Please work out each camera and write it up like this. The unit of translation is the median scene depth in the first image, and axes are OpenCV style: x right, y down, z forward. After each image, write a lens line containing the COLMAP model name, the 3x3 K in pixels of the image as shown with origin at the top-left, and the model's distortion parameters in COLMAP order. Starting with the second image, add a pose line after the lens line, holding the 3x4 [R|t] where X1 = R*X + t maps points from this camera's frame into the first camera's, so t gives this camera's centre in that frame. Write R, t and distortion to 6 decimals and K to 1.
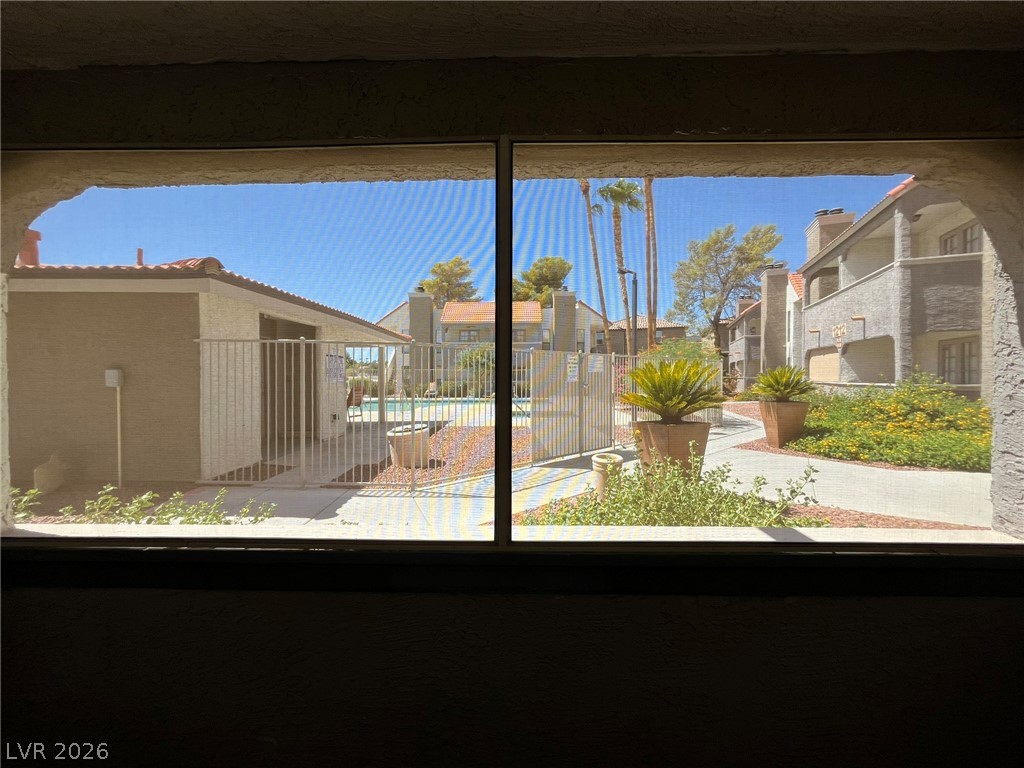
lens RADIAL K [[412.1, 0, 508.4], [0, 412.1, 384.4], [0, 0, 1]] dist [-0.001830, 0.000000]
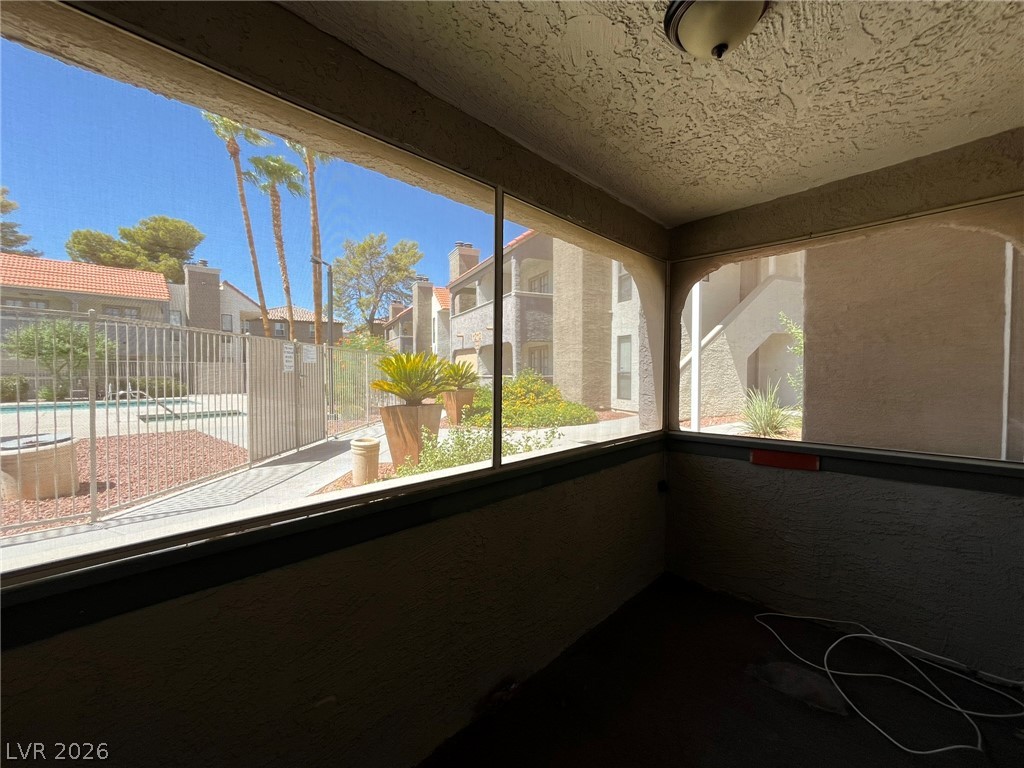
lens RADIAL K [[412.8, 0, 508.5], [0, 412.8, 383.9], [0, 0, 1]] dist [-0.001991, 0.000302]
pose [[0.690560, -0.017005, 0.723075, -0.100876], [0.011310, 0.999855, 0.012713, 0.007468], [-0.723186, -0.000601, 0.690653, -0.002905]]
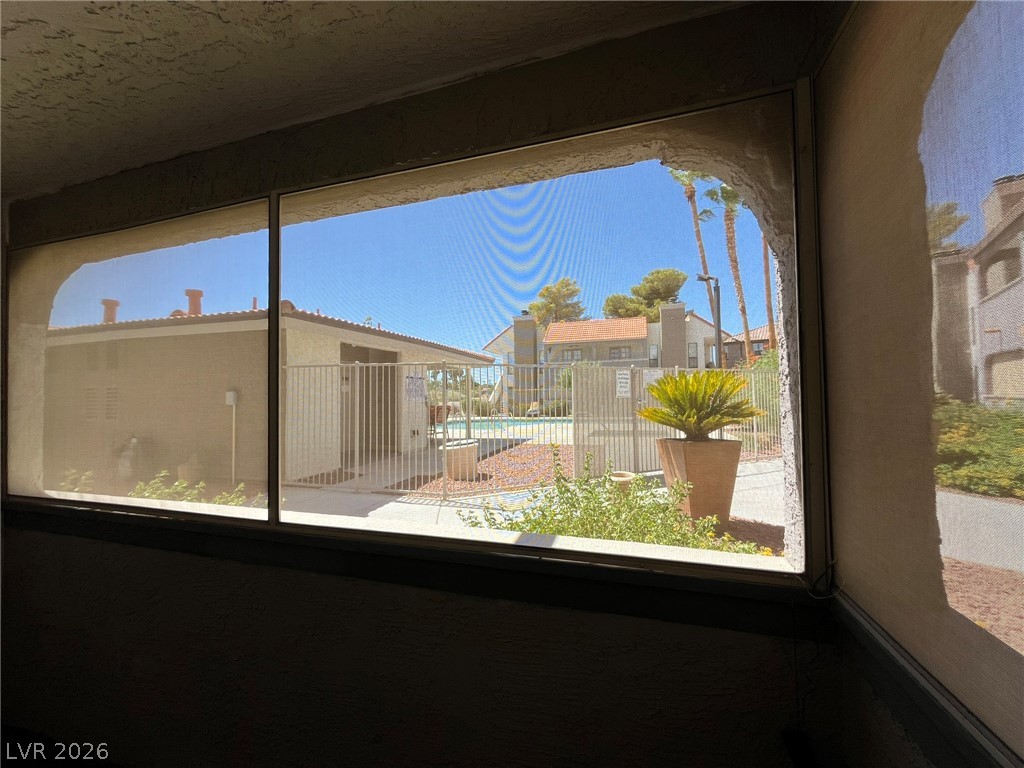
lens RADIAL K [[412.1, 0, 508.4], [0, 412.1, 384.4], [0, 0, 1]] dist [-0.001830, 0.000000]
pose [[0.958970, -0.020741, -0.282748, 0.096771], [0.006905, 0.998733, -0.049844, 0.004757], [0.283423, 0.045846, 0.957898, 0.003048]]
